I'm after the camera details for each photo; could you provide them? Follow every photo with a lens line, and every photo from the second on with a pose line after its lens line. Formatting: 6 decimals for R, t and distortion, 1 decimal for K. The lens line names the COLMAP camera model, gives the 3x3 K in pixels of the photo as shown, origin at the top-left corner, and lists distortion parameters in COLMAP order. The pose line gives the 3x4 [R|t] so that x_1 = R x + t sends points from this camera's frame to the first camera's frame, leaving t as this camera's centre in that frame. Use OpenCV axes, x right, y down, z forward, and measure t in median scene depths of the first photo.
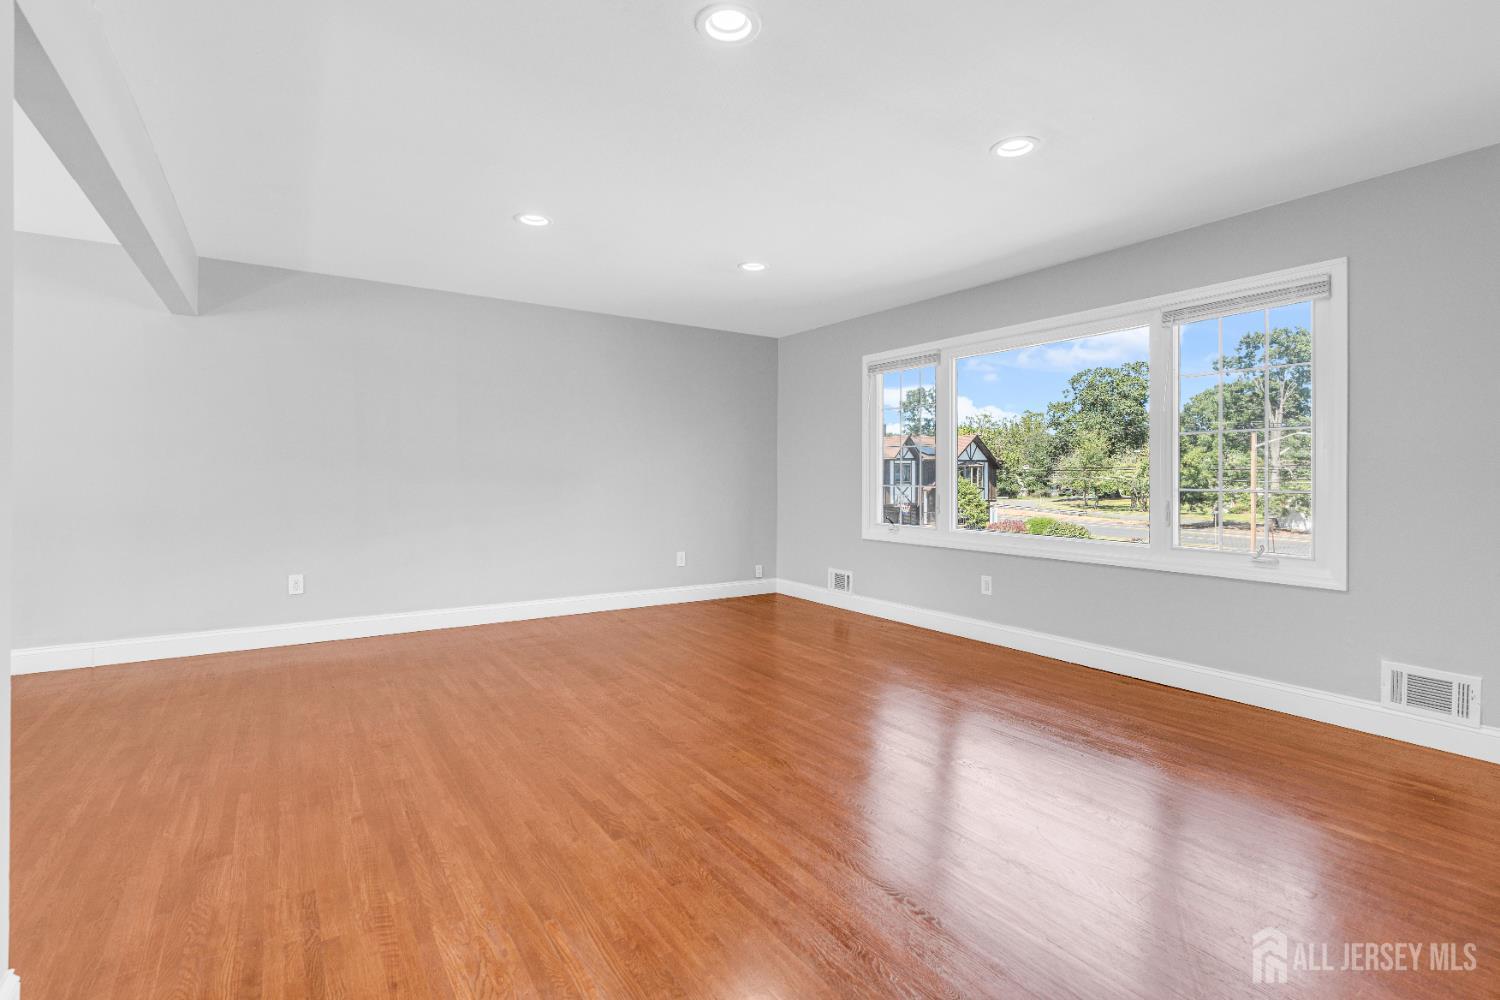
lens RADIAL K [[709.0, 0, 751.6], [0, 709.0, 476.4], [0, 0, 1]] dist [-0.002210, -0.000292]
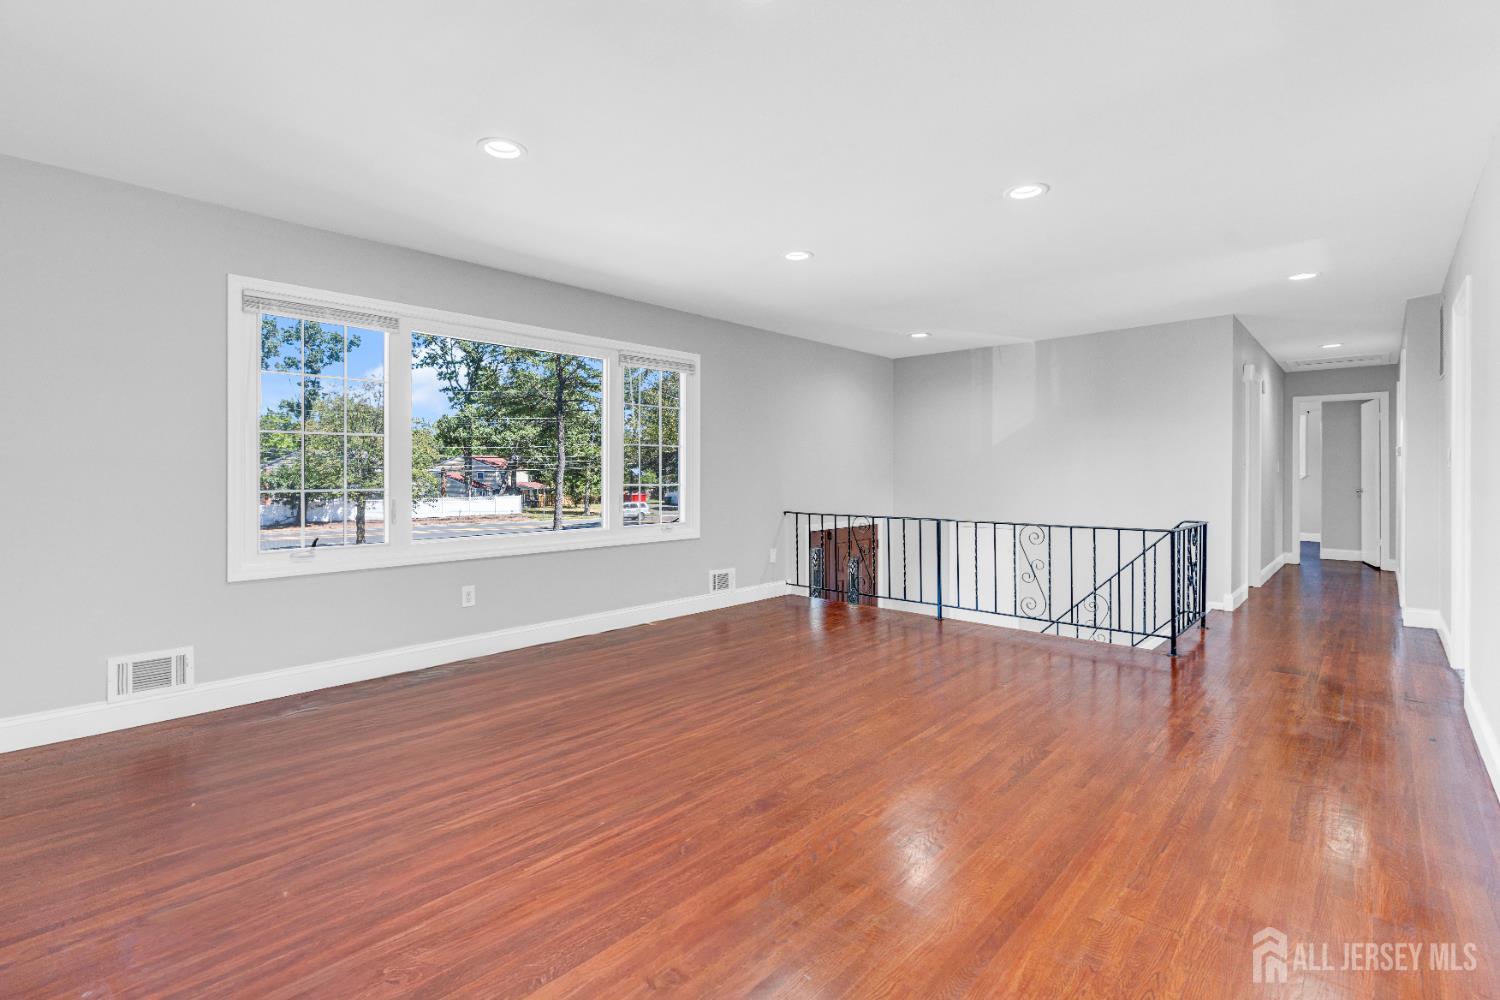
lens RADIAL K [[682.8, 0, 748.4], [0, 682.8, 480.6], [0, 0, 1]] dist [-0.002048, 0.000519]
pose [[-0.236770, -0.013478, 0.971472, -0.652864], [-0.001944, 0.999908, 0.013399, -0.006760], [-0.971564, 0.001284, -0.236775, 0.933349]]
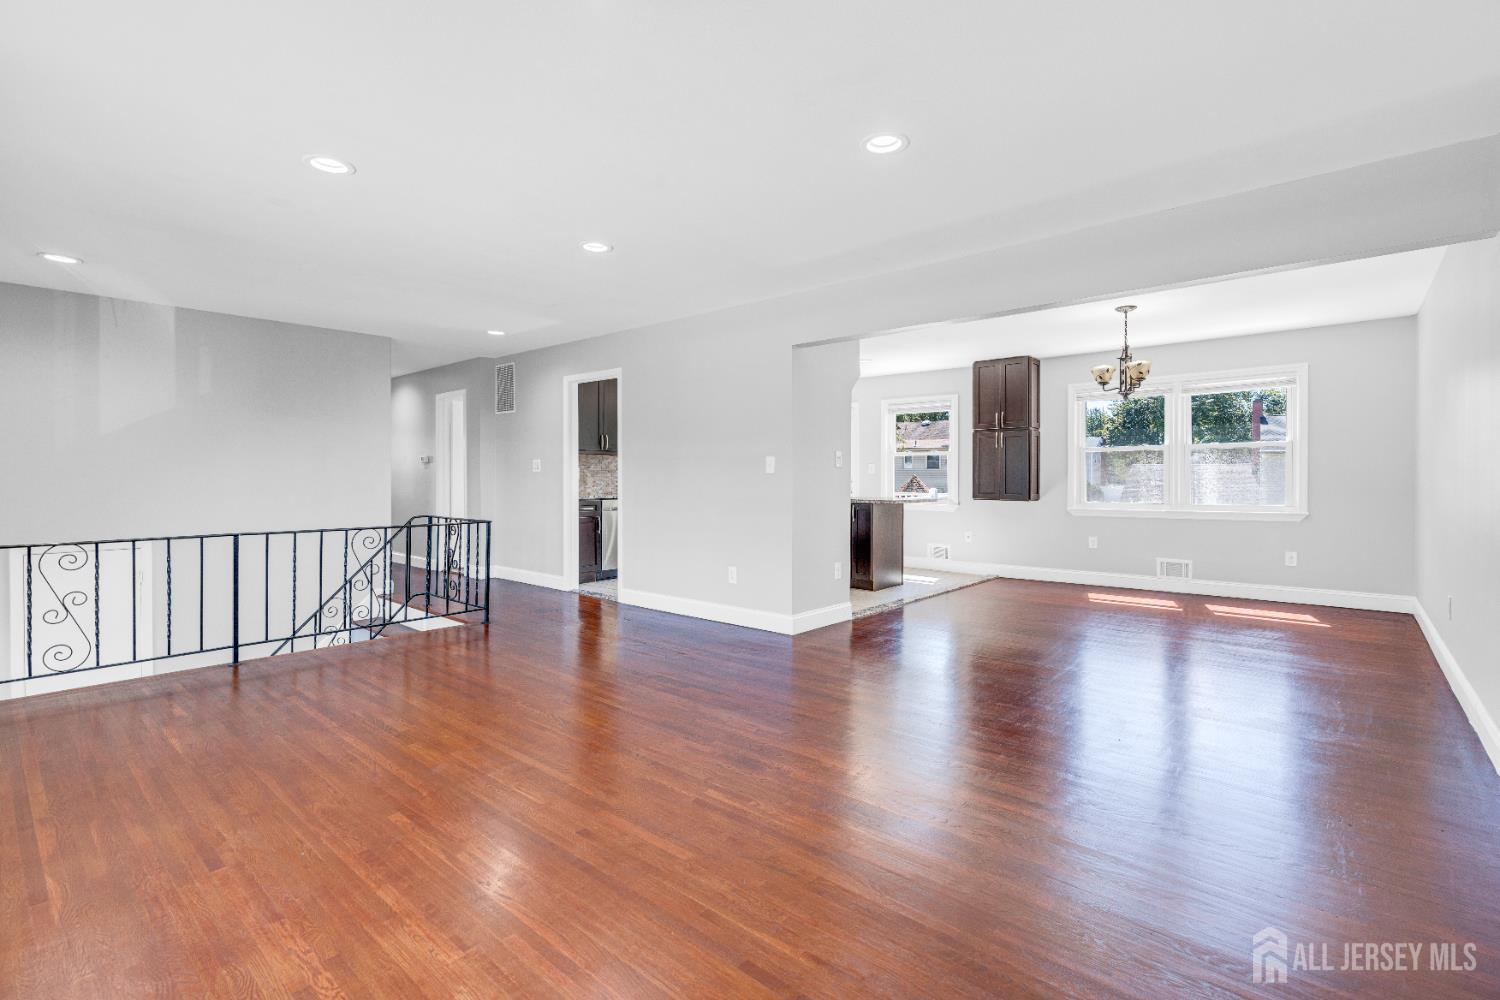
lens RADIAL K [[682.8, 0, 748.4], [0, 682.8, 480.6], [0, 0, 1]] dist [-0.002048, 0.000519]
pose [[-0.970040, -0.003238, -0.242923, 0.011172], [-0.005644, 0.999942, 0.009209, -0.009681], [0.242879, 0.010304, -0.970002, 1.406650]]
